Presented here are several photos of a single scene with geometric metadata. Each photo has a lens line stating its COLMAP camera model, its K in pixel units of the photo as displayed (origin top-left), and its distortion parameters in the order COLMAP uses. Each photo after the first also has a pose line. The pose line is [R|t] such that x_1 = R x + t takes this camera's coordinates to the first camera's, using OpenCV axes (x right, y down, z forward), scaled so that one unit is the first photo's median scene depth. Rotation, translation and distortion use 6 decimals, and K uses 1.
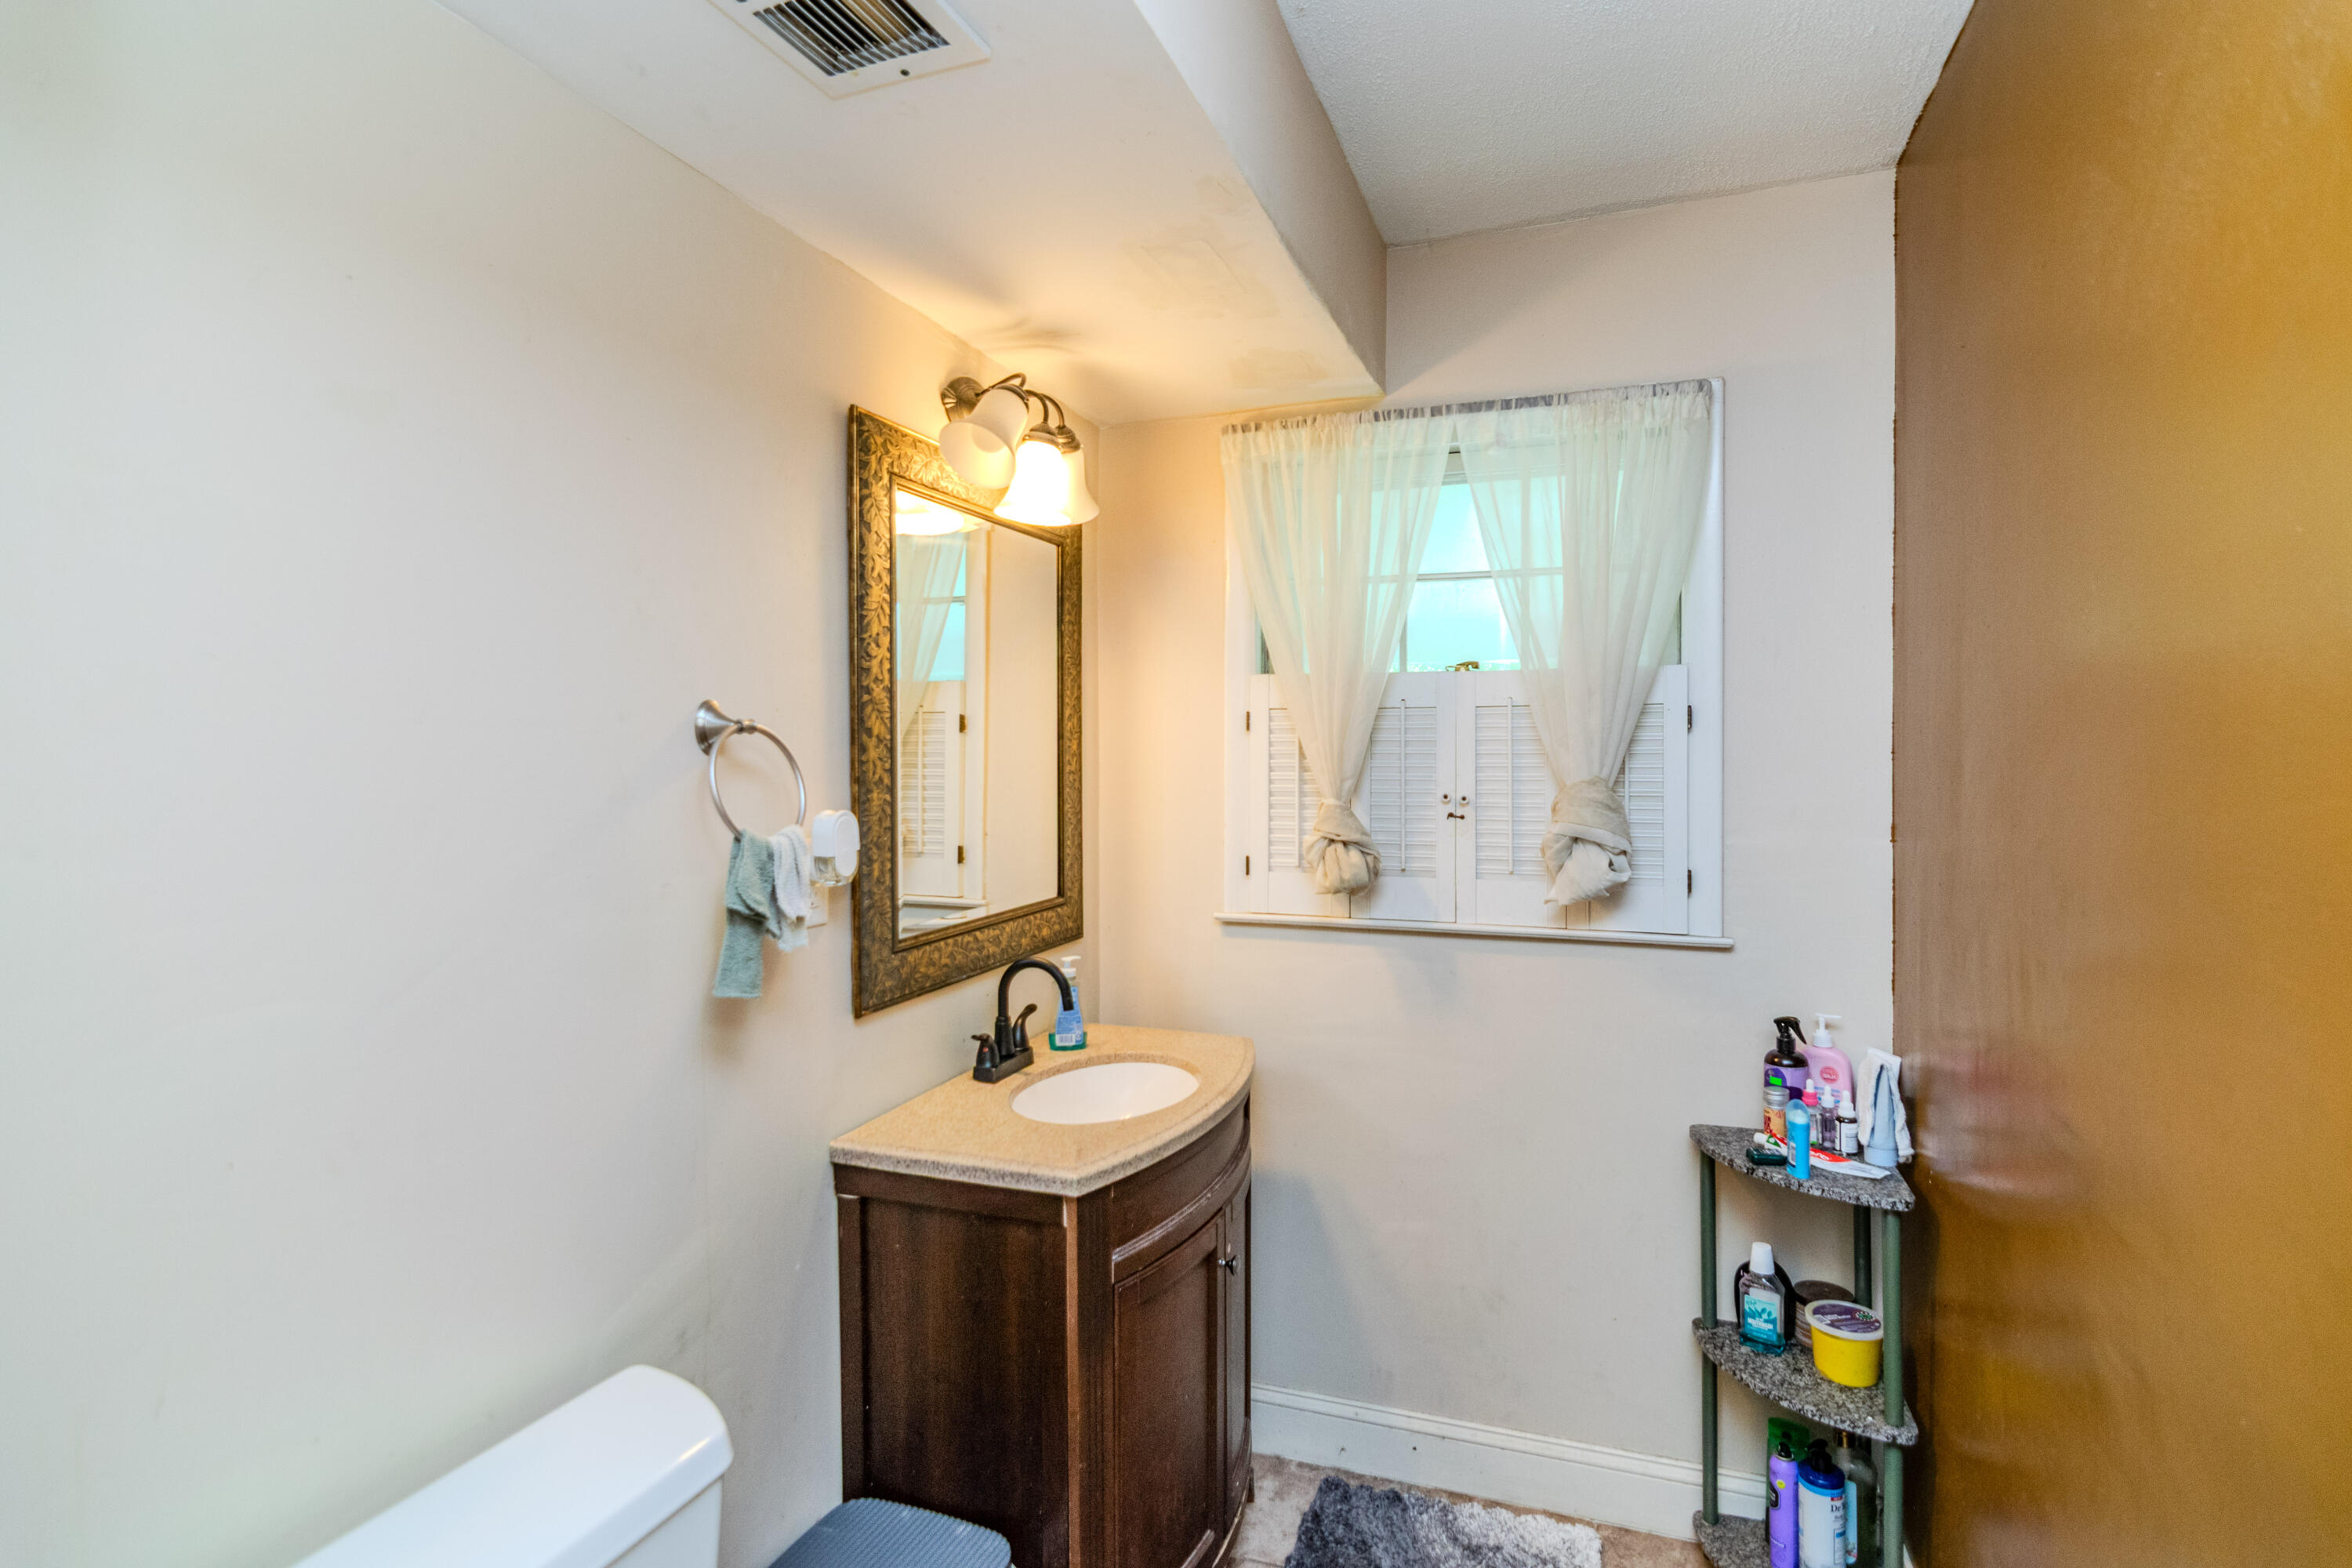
lens RADIAL K [[1145.3, 0, 1168.2], [0, 1145.3, 763.2], [0, 0, 1]] dist [-0.005813, -0.001040]
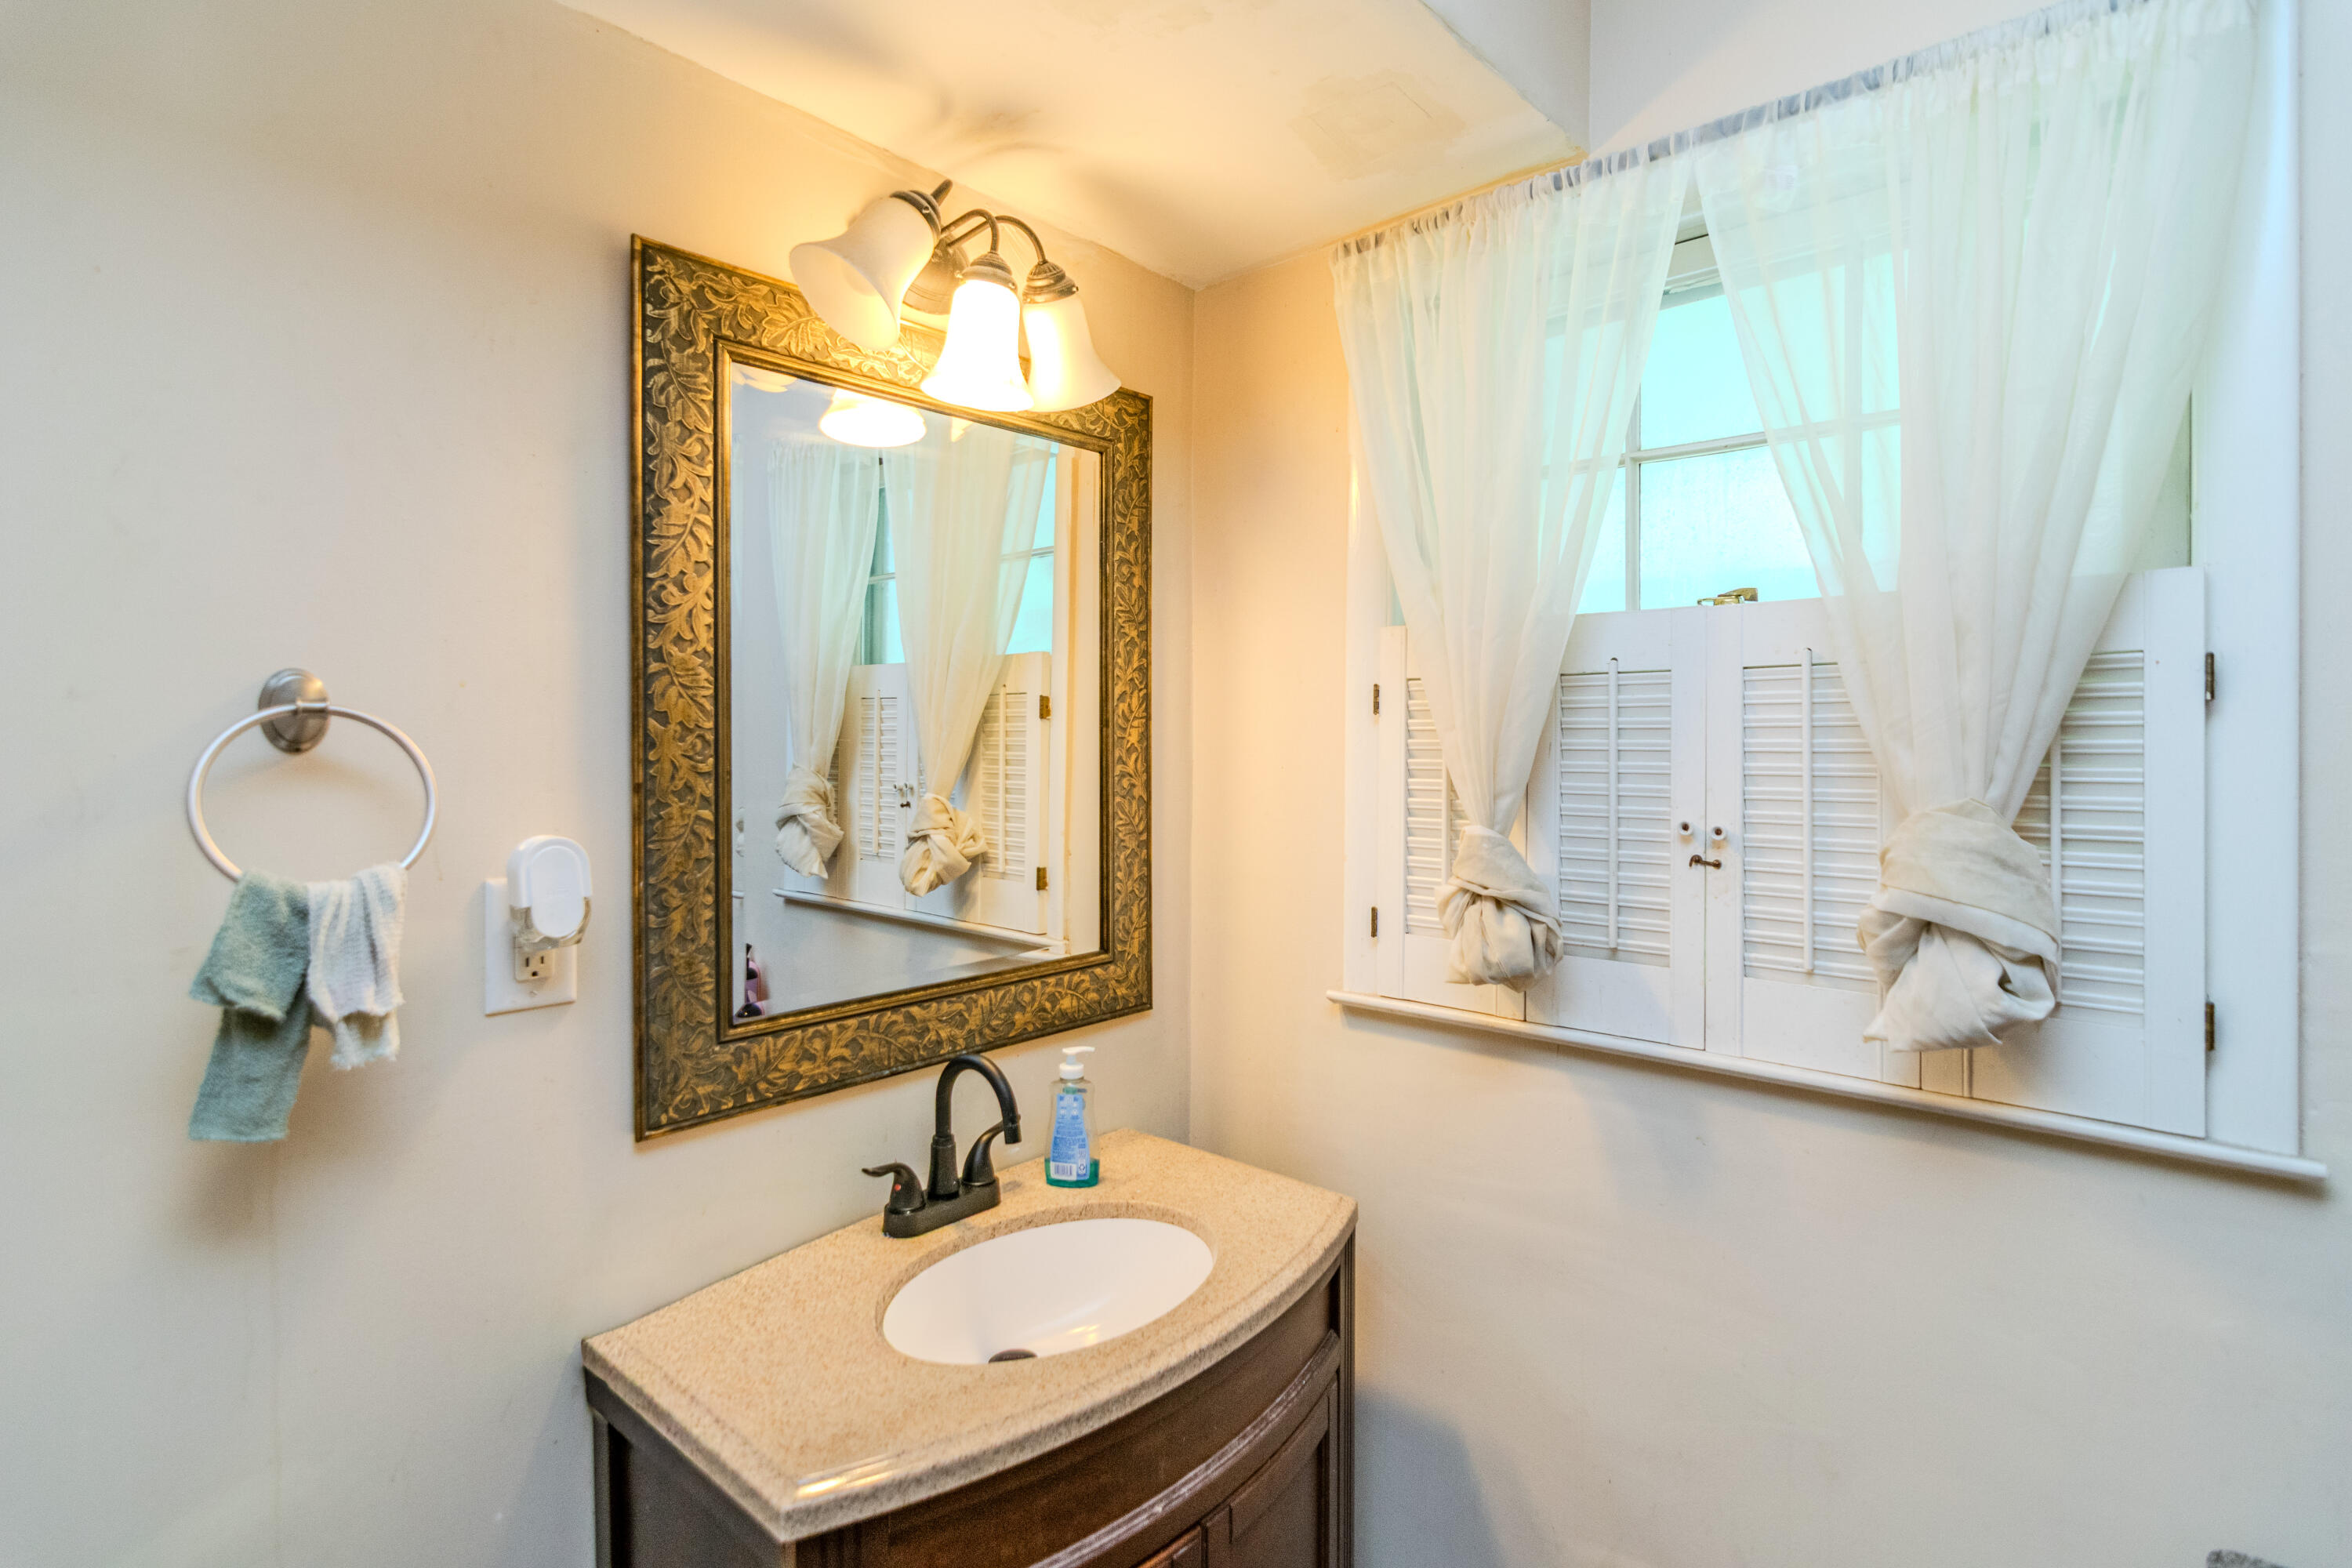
lens RADIAL K [[1145.3, 0, 1170.6], [0, 1145.3, 739.8], [0, 0, 1]] dist [-0.005813, -0.001040]
pose [[0.934827, 0.001109, -0.355102, 0.215951], [-0.005146, 0.999932, -0.010425, -0.006997], [0.355067, 0.011573, 0.934769, 0.398045]]
